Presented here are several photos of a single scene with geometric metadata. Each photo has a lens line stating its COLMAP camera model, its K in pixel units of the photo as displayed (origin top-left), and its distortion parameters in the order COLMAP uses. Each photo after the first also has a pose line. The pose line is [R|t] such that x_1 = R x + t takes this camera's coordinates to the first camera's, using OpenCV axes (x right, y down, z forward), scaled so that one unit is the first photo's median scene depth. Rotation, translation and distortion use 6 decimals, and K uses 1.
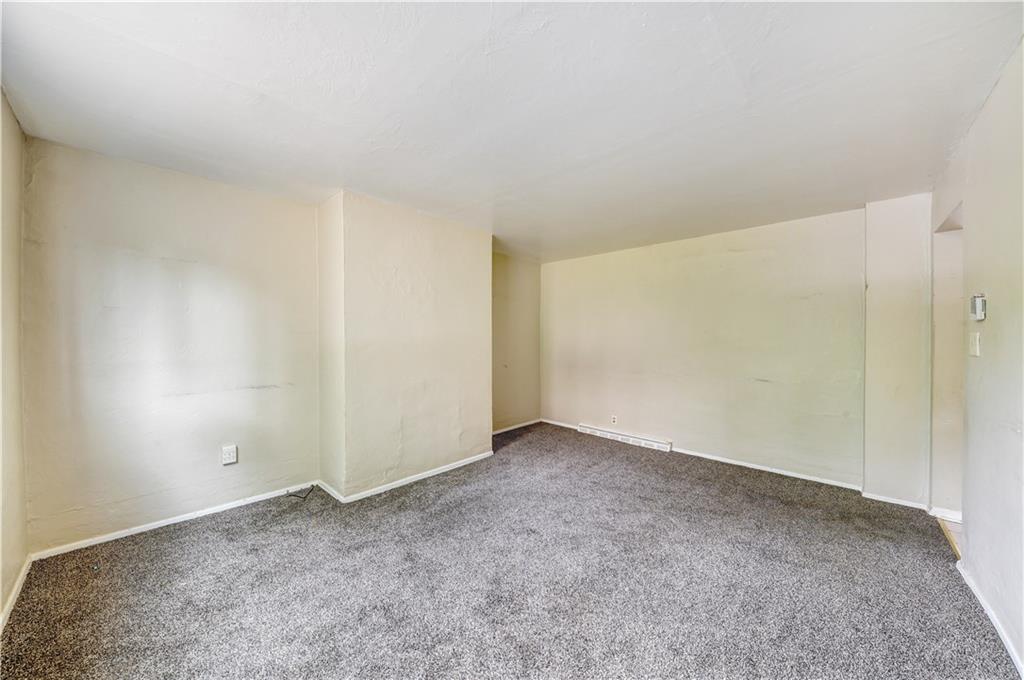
lens RADIAL K [[365.9, 0, 510.8], [0, 365.9, 347.5], [0, 0, 1]] dist [0.014418, -0.007442]
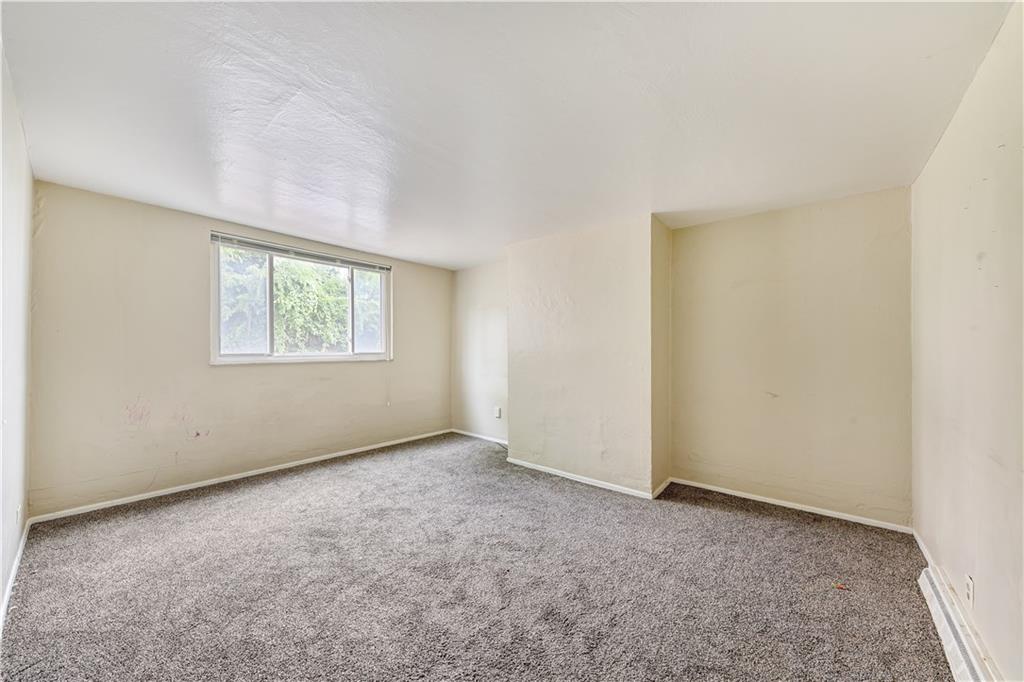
lens RADIAL K [[365.9, 0, 510.8], [0, 365.9, 348.5], [0, 0, 1]] dist [0.014418, -0.007442]
pose [[0.034950, -0.009611, -0.999343, 0.926409], [-0.035877, 0.999297, -0.010866, -0.005347], [0.998745, 0.036233, 0.034580, 0.873118]]
